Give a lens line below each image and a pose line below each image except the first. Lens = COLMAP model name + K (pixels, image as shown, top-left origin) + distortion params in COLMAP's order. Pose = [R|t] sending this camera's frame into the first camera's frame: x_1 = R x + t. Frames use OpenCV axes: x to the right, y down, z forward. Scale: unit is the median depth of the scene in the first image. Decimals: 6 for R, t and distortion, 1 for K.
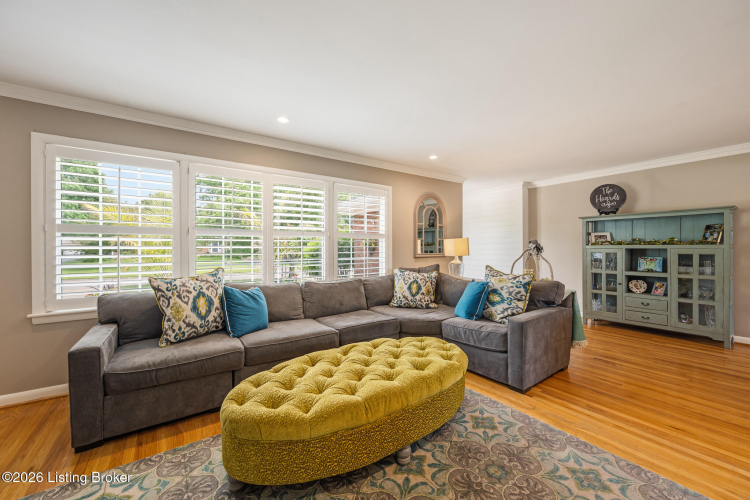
lens RADIAL K [[292.4, 0, 372.4], [0, 292.4, 251.3], [0, 0, 1]] dist [-0.007319, -0.000313]
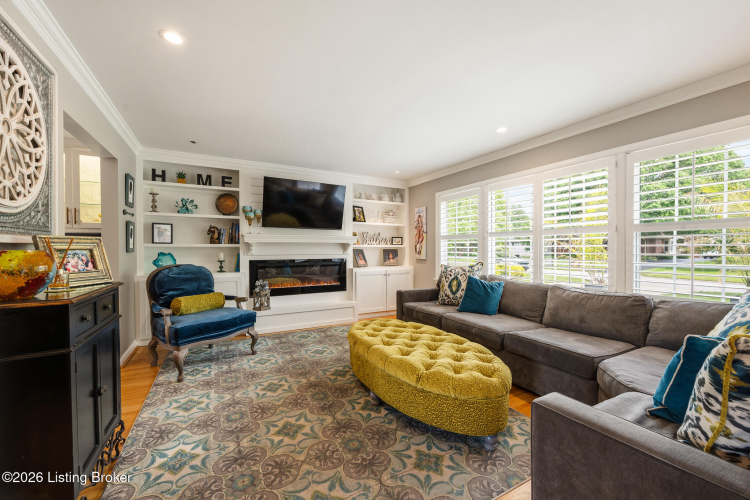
lens RADIAL K [[292.4, 0, 357.0], [0, 292.4, 252.9], [0, 0, 1]] dist [-0.007319, -0.000313]
pose [[-0.169082, 0.004784, -0.985590, 1.099758], [0.006472, 0.999972, 0.003744, 0.015146], [0.985581, -0.005746, -0.169108, 0.872493]]
